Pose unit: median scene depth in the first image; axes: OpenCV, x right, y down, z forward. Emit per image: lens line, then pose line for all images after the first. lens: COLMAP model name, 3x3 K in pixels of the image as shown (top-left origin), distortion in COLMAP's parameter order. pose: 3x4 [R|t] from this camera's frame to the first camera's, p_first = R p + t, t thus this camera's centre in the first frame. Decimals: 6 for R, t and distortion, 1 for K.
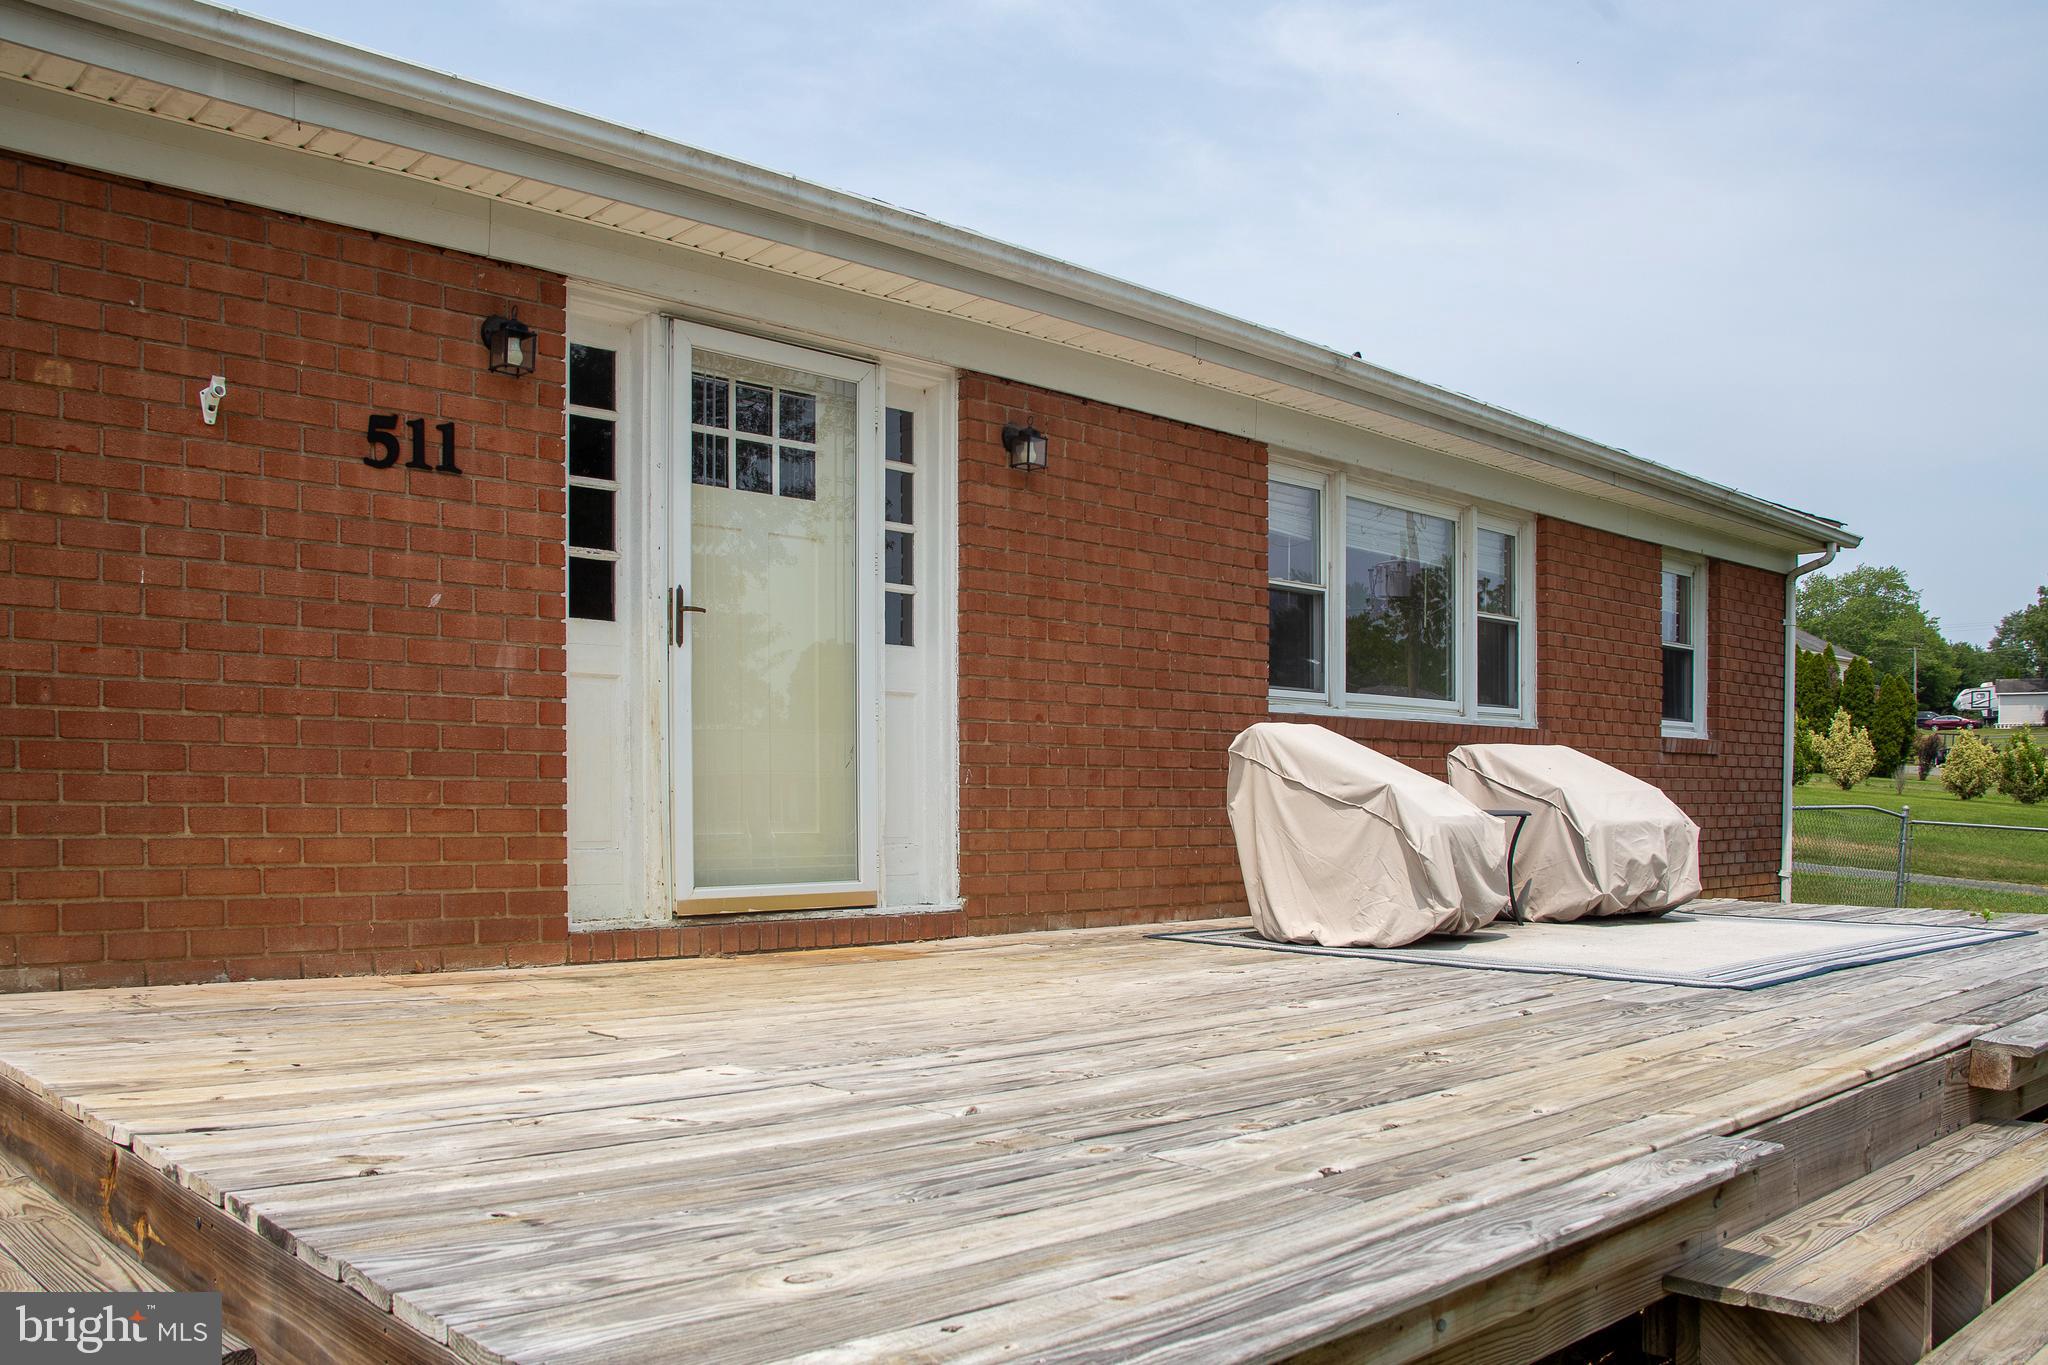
lens RADIAL K [[1711.5, 0, 1048.2], [0, 1711.5, 698.9], [0, 0, 1]] dist [-0.178579, 0.137476]
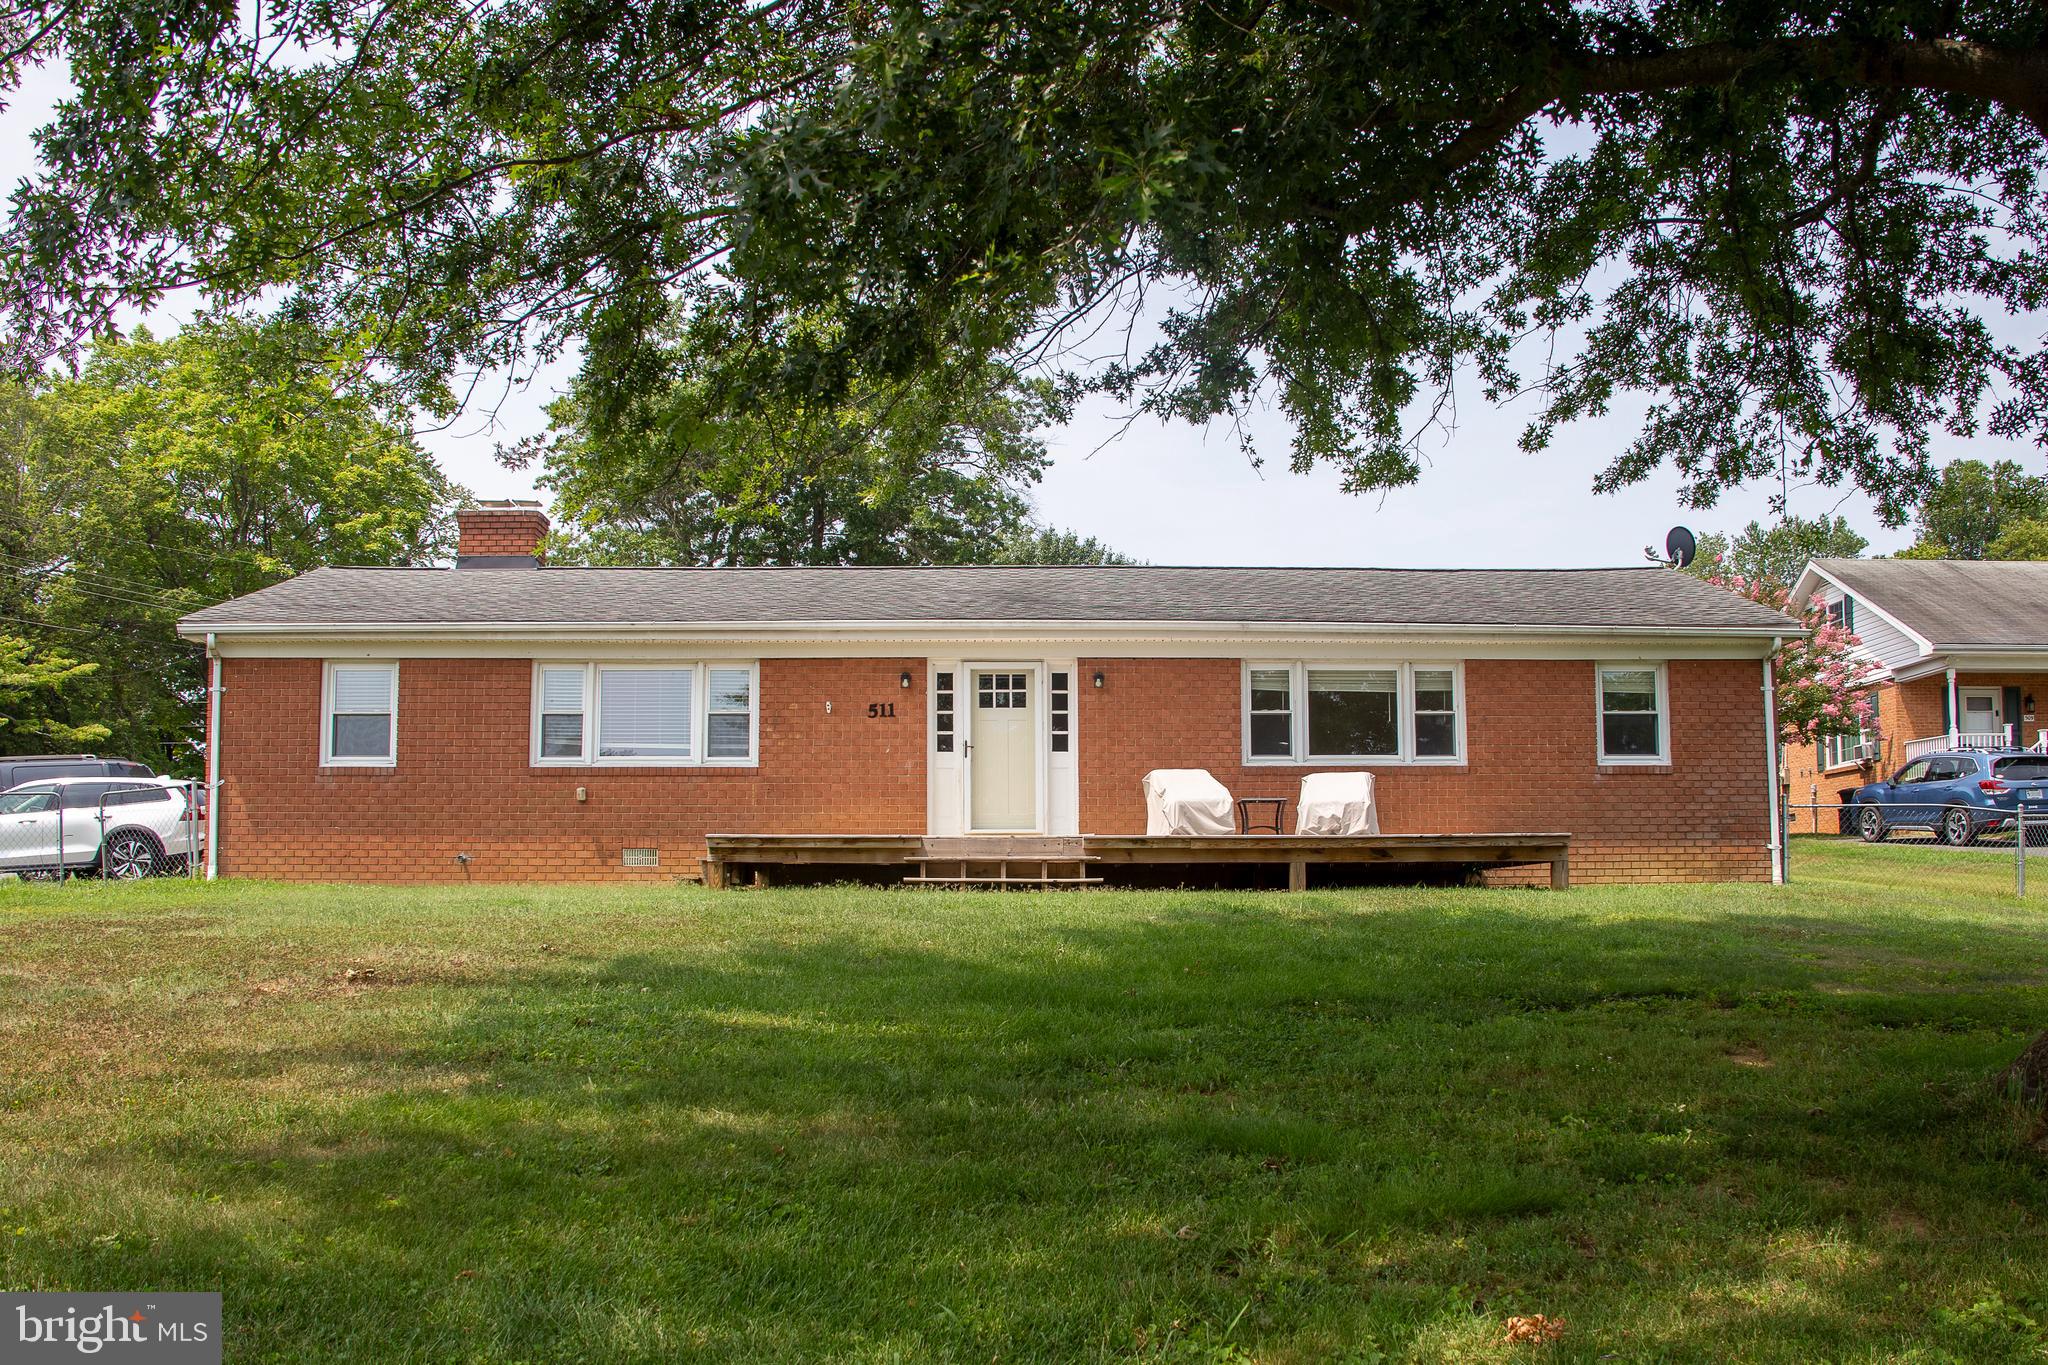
lens RADIAL K [[1787.8, 0, 1030.2], [0, 1787.8, 770.1], [0, 0, 1]] dist [-0.125140, 0.003221]
pose [[0.718957, -0.052539, -0.693066, 2.539249], [0.046311, 0.998544, -0.027655, 0.105819], [0.693510, -0.012214, 0.720344, -1.614787]]
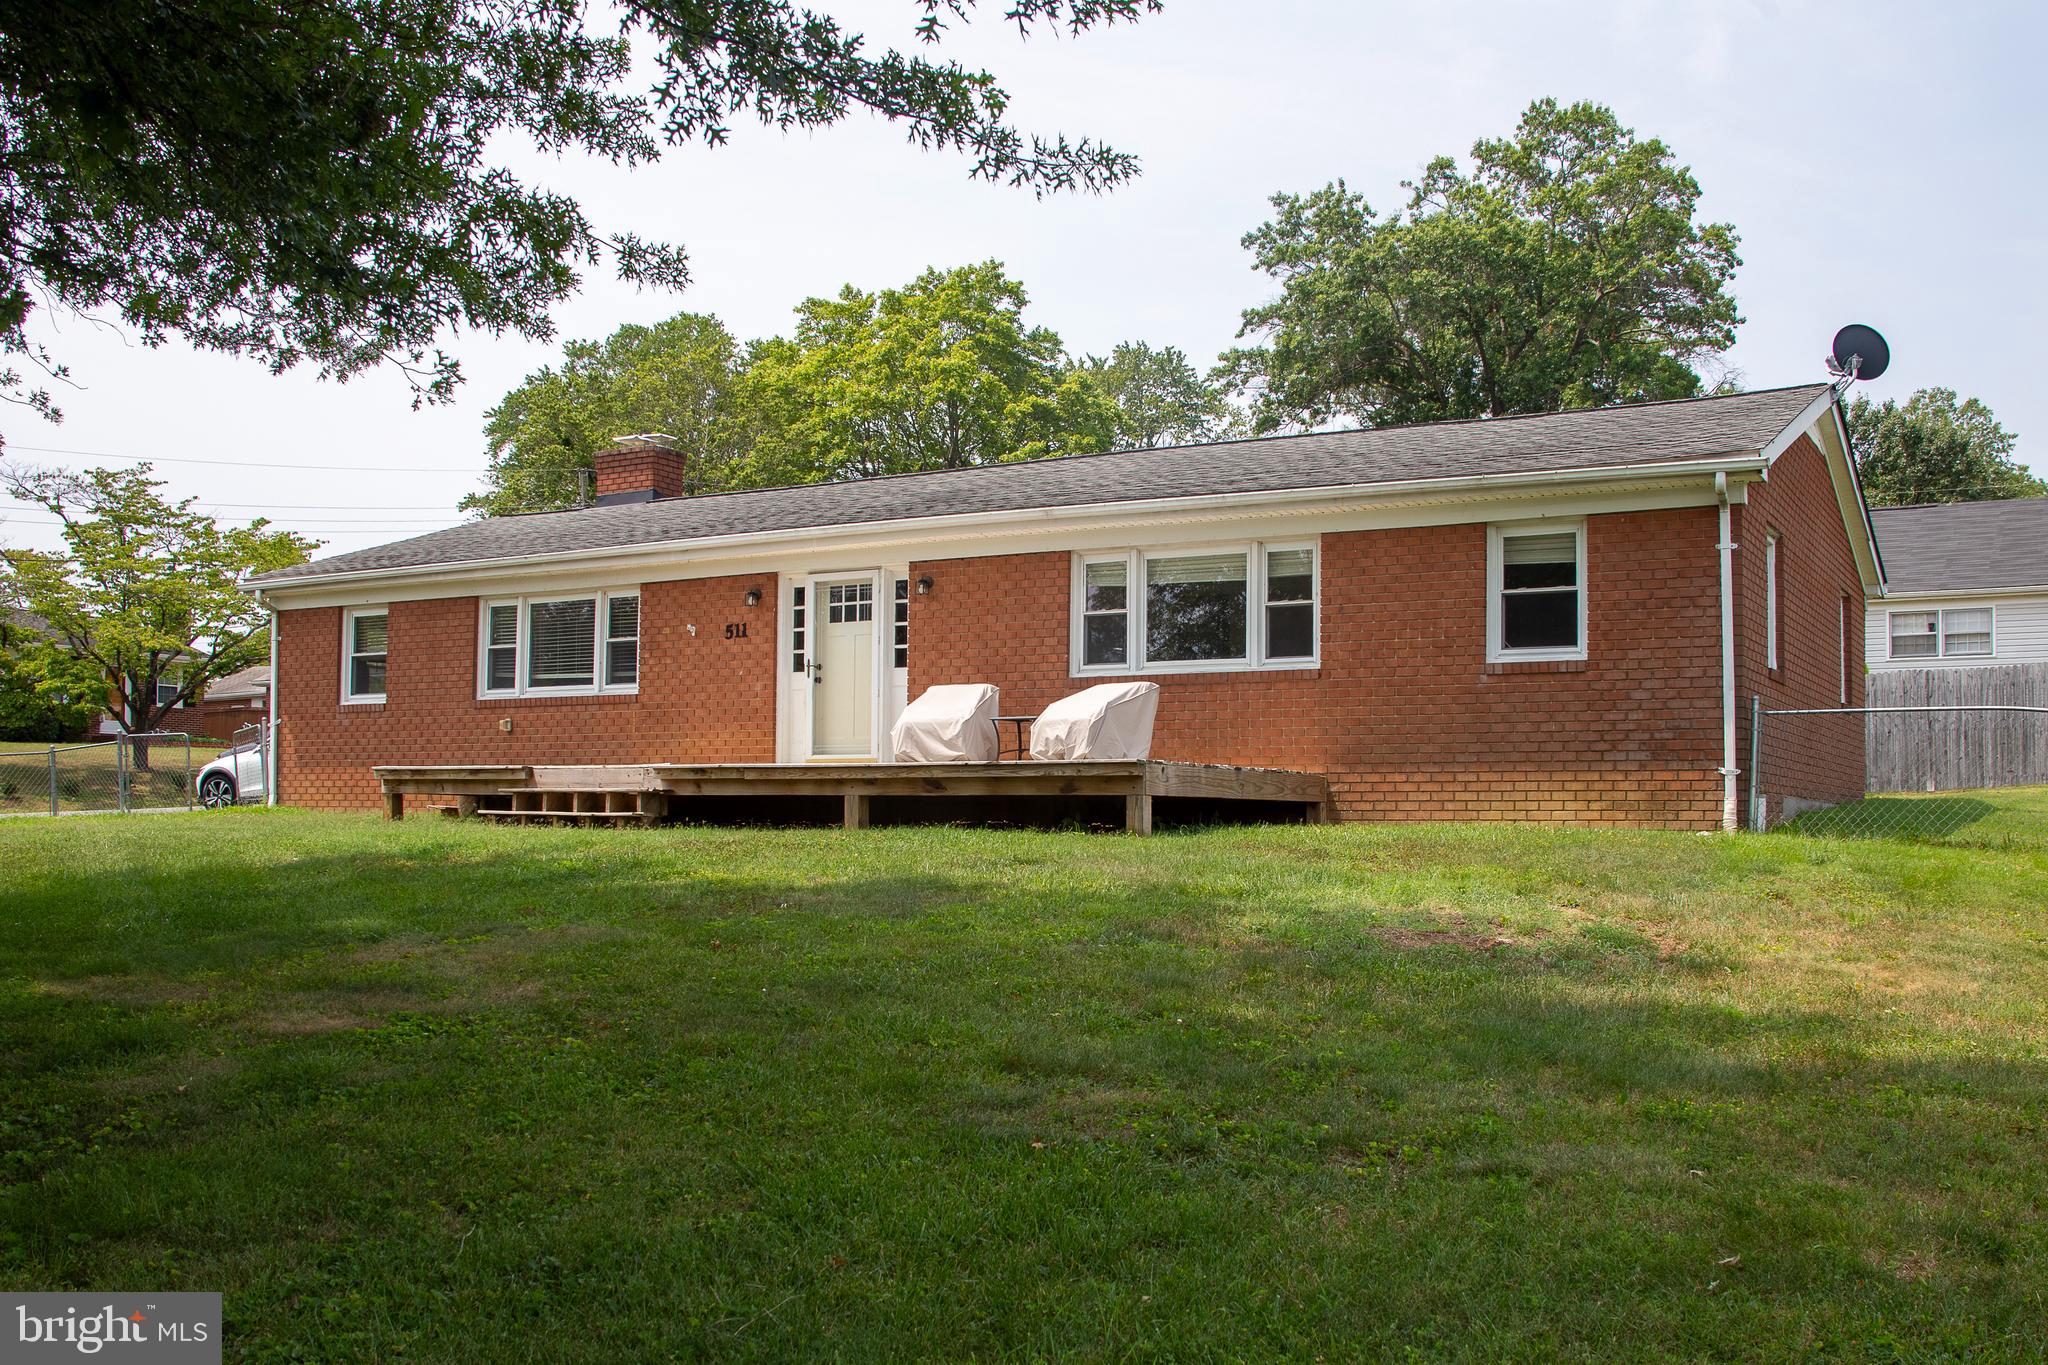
lens RADIAL K [[1862.1, 0, 1050.6], [0, 1862.1, 765.4], [0, 0, 1]] dist [-0.164851, 0.105311]
pose [[0.272106, -0.023174, -0.961988, 3.474026], [0.056159, 0.998388, -0.008166, 0.199125], [0.960627, -0.051803, 0.272969, 0.511326]]
